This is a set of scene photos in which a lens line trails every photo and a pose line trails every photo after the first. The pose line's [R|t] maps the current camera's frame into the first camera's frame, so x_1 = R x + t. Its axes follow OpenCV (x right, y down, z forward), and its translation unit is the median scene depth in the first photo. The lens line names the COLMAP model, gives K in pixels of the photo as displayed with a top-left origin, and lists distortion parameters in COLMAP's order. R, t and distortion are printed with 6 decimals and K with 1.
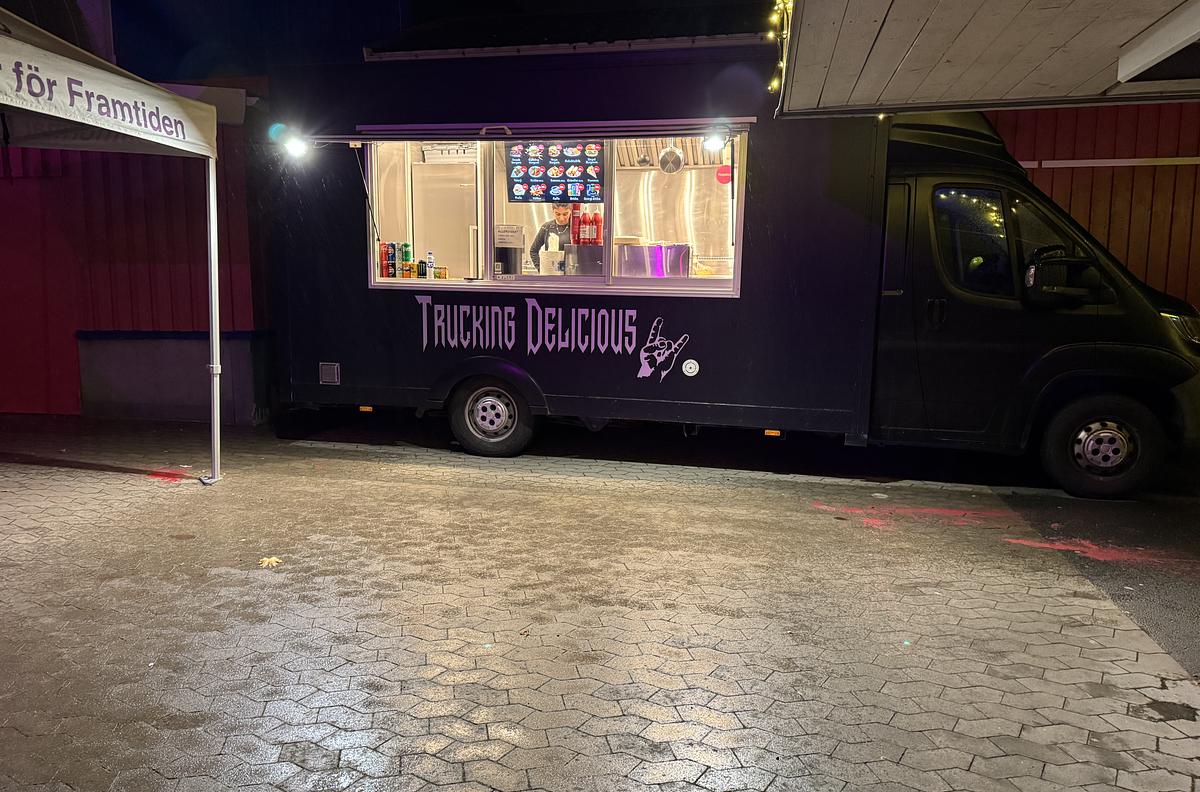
lens RADIAL K [[836.3, 0, 600.0], [0, 836.3, 396.0], [0, 0, 1]] dist [0.048786, -0.003042]
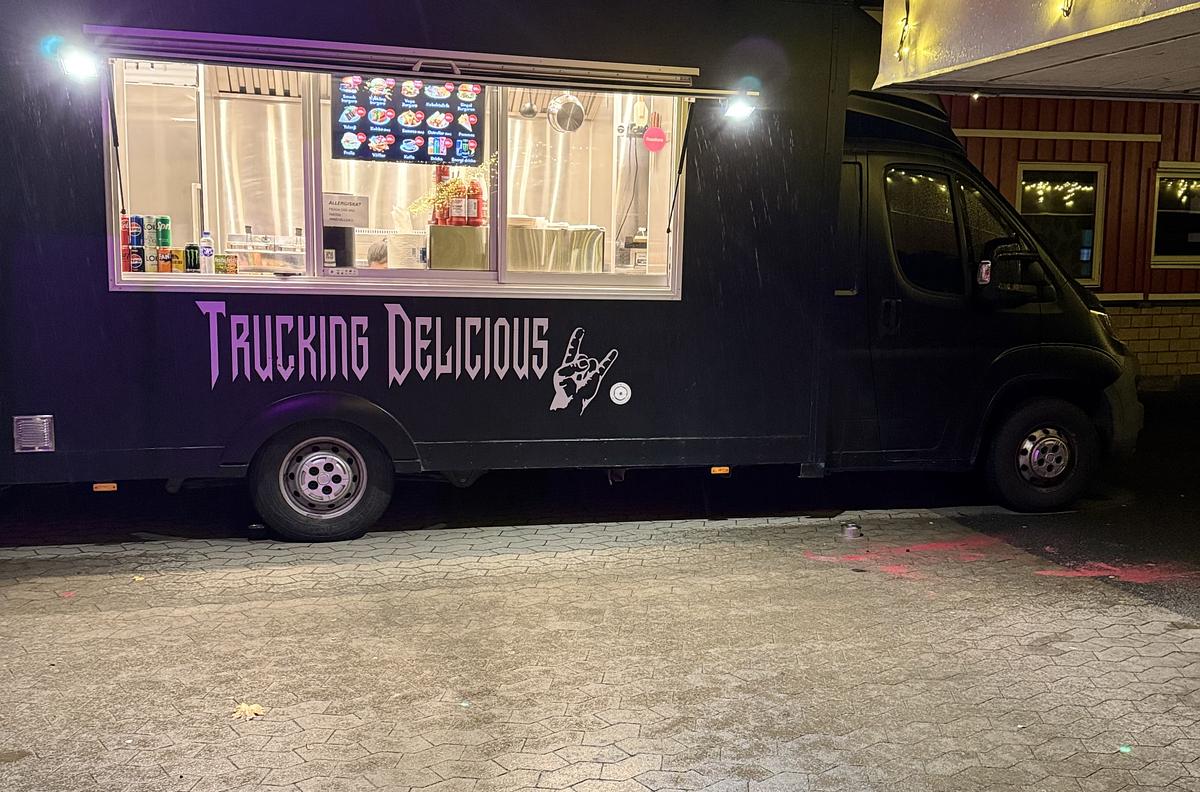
lens RADIAL K [[1121.0, 0, 600.0], [0, 1121.0, 396.0], [0, 0, 1]] dist [0.088196, -0.106068]
pose [[0.888033, -0.057873, 0.456123, -0.355307], [0.056231, 0.998270, 0.017184, -0.047990], [-0.456329, 0.010389, 0.889751, 0.109401]]
